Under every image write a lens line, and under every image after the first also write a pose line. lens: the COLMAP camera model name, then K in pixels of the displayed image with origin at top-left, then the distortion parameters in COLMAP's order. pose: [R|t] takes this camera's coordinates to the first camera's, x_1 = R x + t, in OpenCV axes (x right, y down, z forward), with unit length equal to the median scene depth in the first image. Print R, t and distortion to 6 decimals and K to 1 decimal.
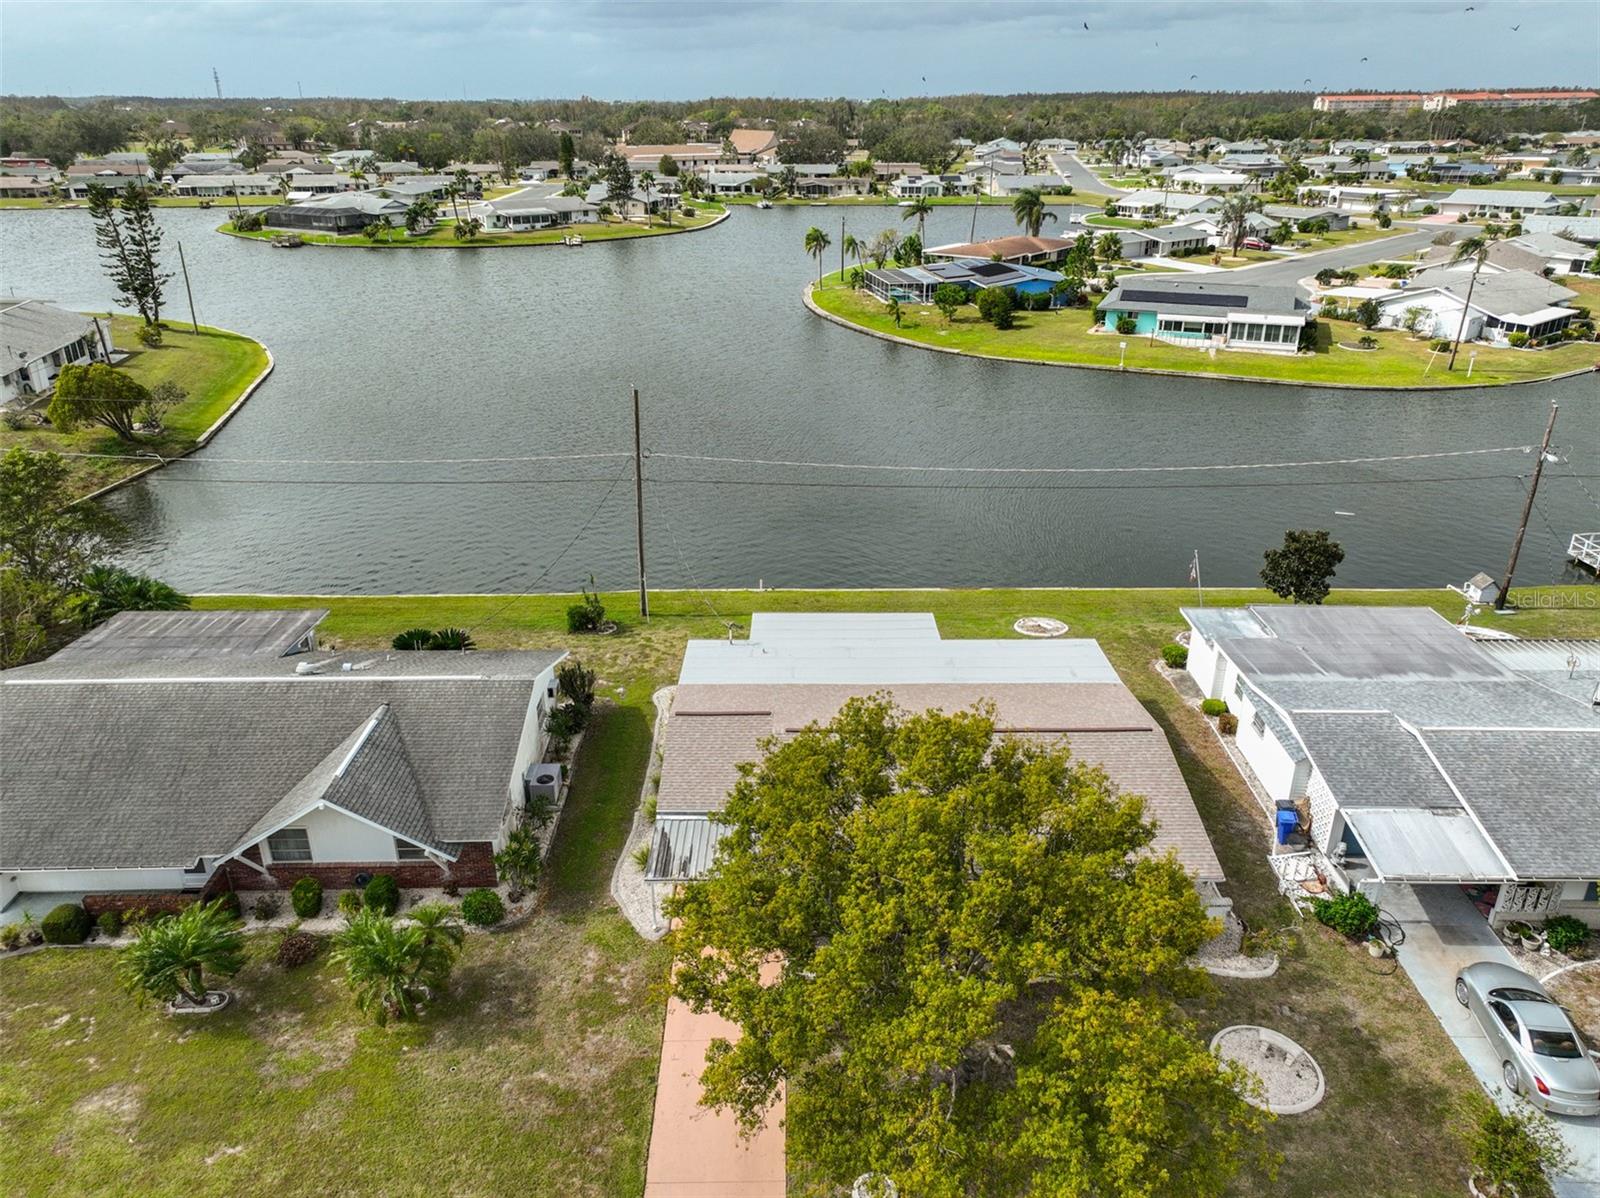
lens RADIAL K [[1116.4, 0, 806.2], [0, 1116.4, 598.6], [0, 0, 1]] dist [-0.006917, 0.021376]
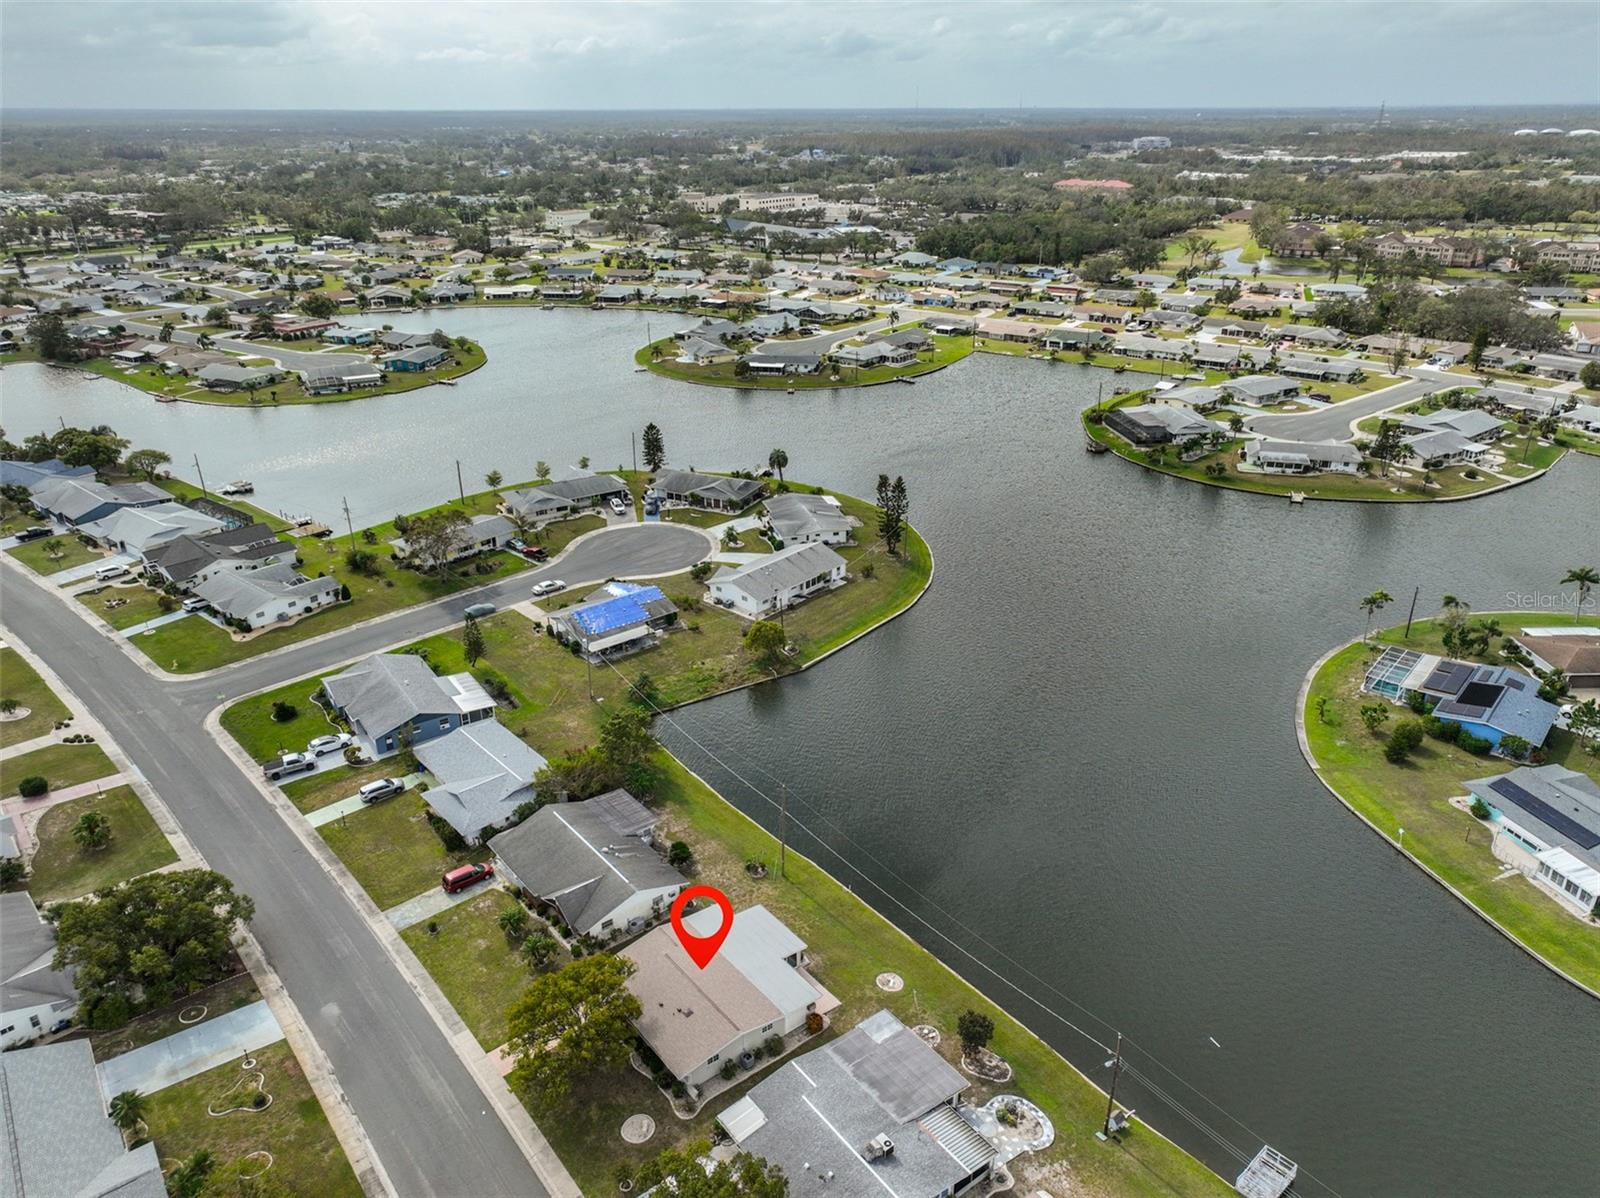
lens RADIAL K [[1116.4, 0, 806.2], [0, 1116.4, 598.6], [0, 0, 1]] dist [-0.006917, 0.021376]
pose [[0.612181, 0.315548, -0.725027, 1.476635], [-0.316312, 0.938089, 0.141197, -0.931470], [0.724694, 0.142896, 0.674092, -0.589545]]
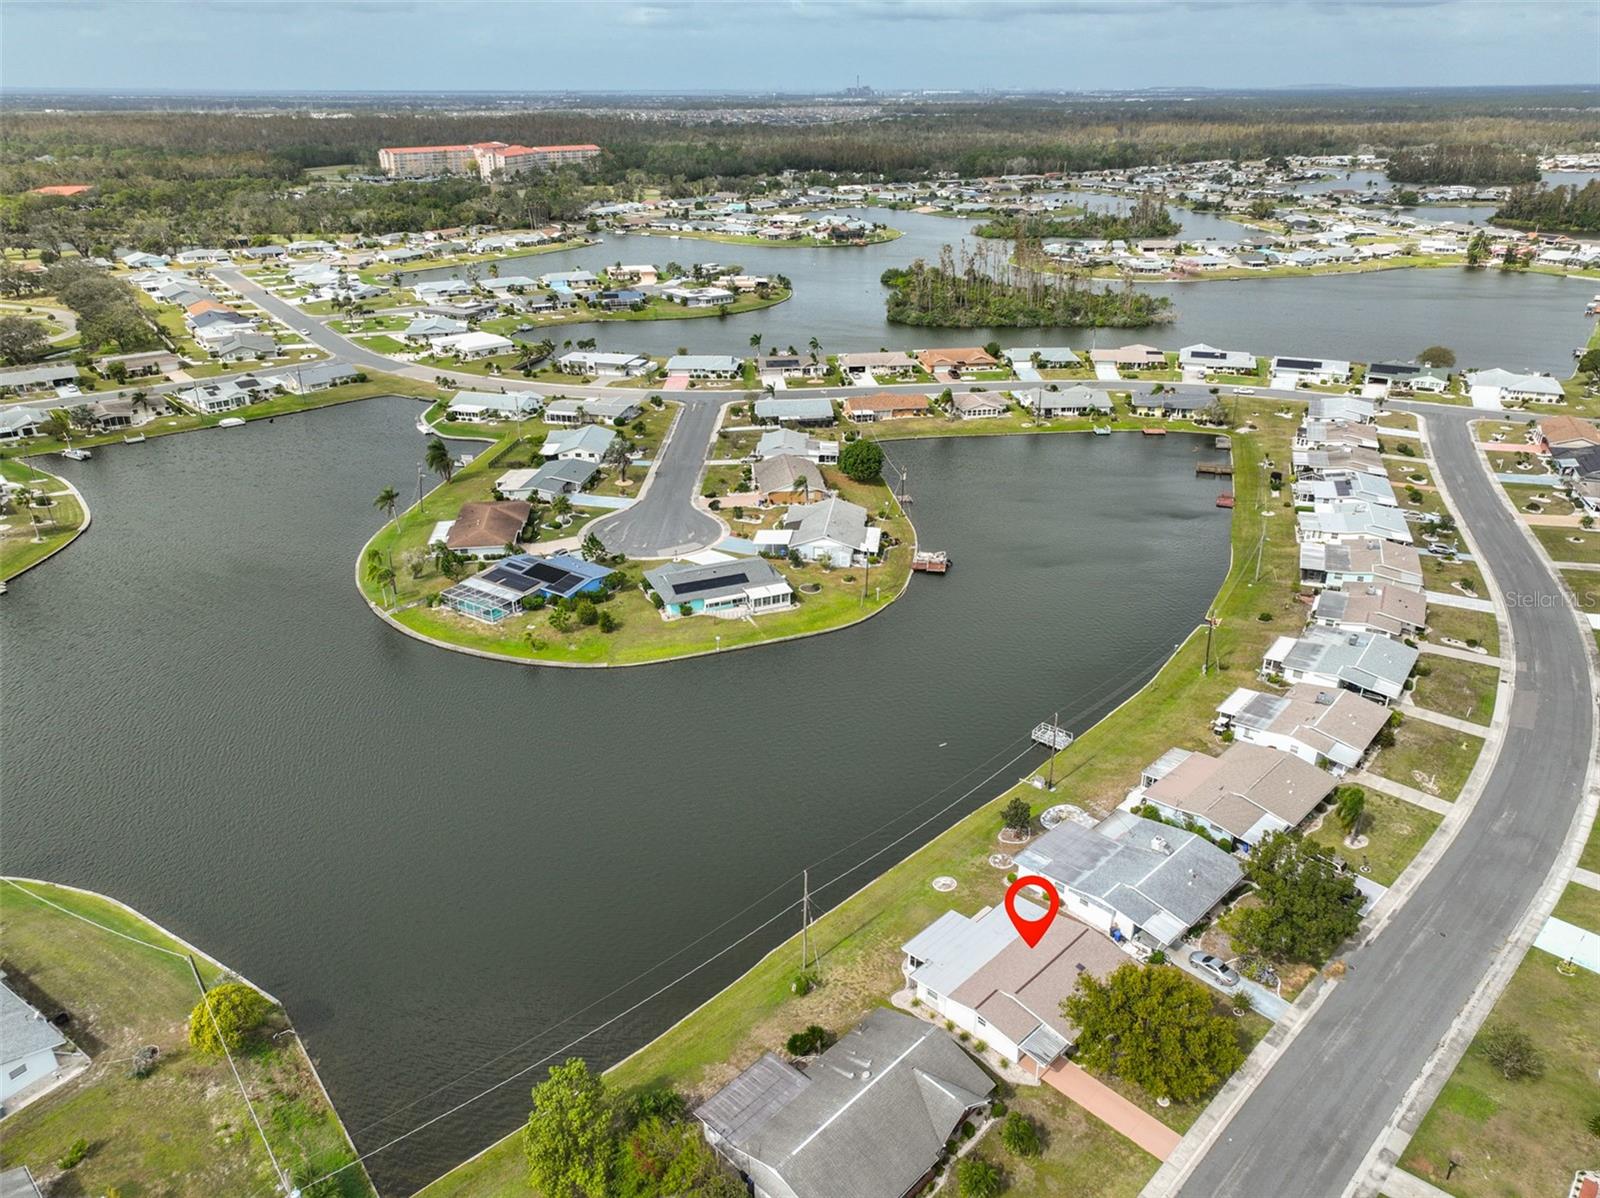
lens RADIAL K [[1116.4, 0, 806.2], [0, 1116.4, 598.6], [0, 0, 1]] dist [-0.006917, 0.021376]
pose [[0.707373, -0.291832, 0.643784, -1.385813], [0.285875, 0.951094, 0.117025, -0.948072], [-0.646451, 0.101262, 0.756206, -0.627707]]
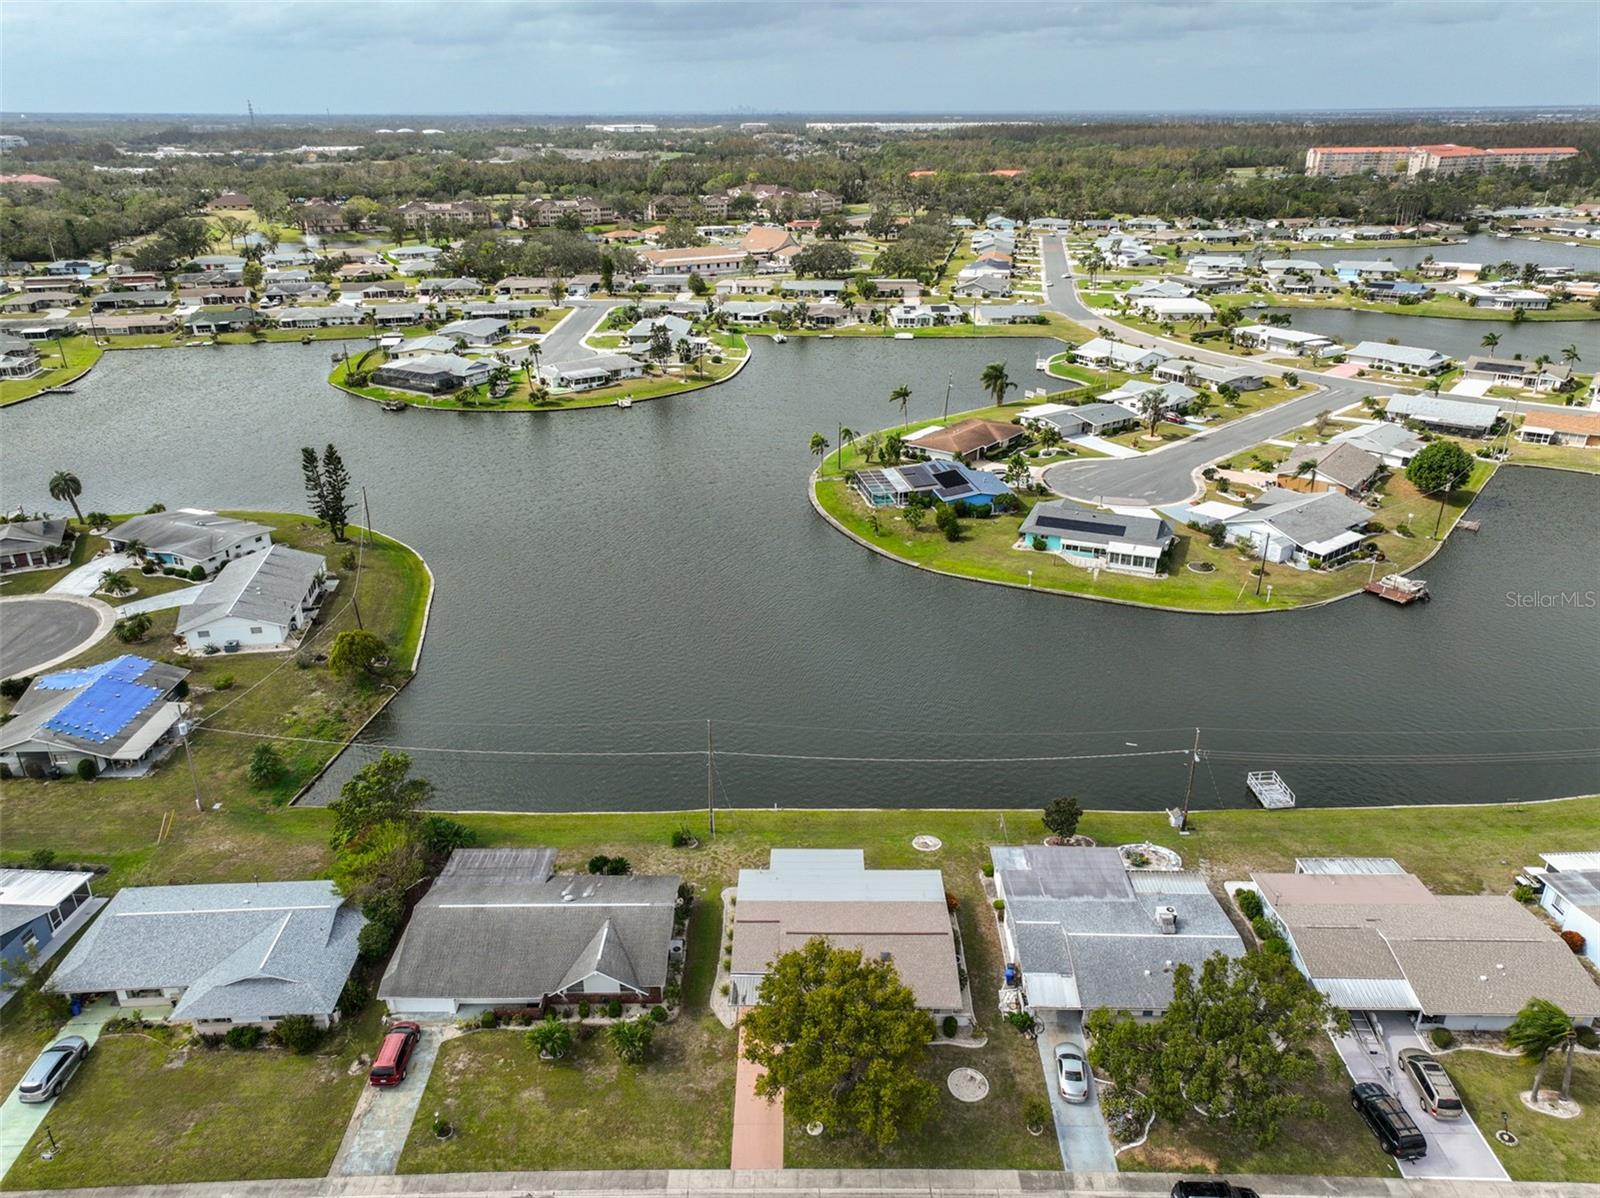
lens RADIAL K [[1116.4, 0, 806.2], [0, 1116.4, 598.6], [0, 0, 1]] dist [-0.006917, 0.021376]
pose [[0.999906, 0.003274, -0.013337, 0.037579], [-0.003357, 0.999975, -0.006206, -0.407160], [0.013316, 0.006251, 0.999892, -0.944975]]
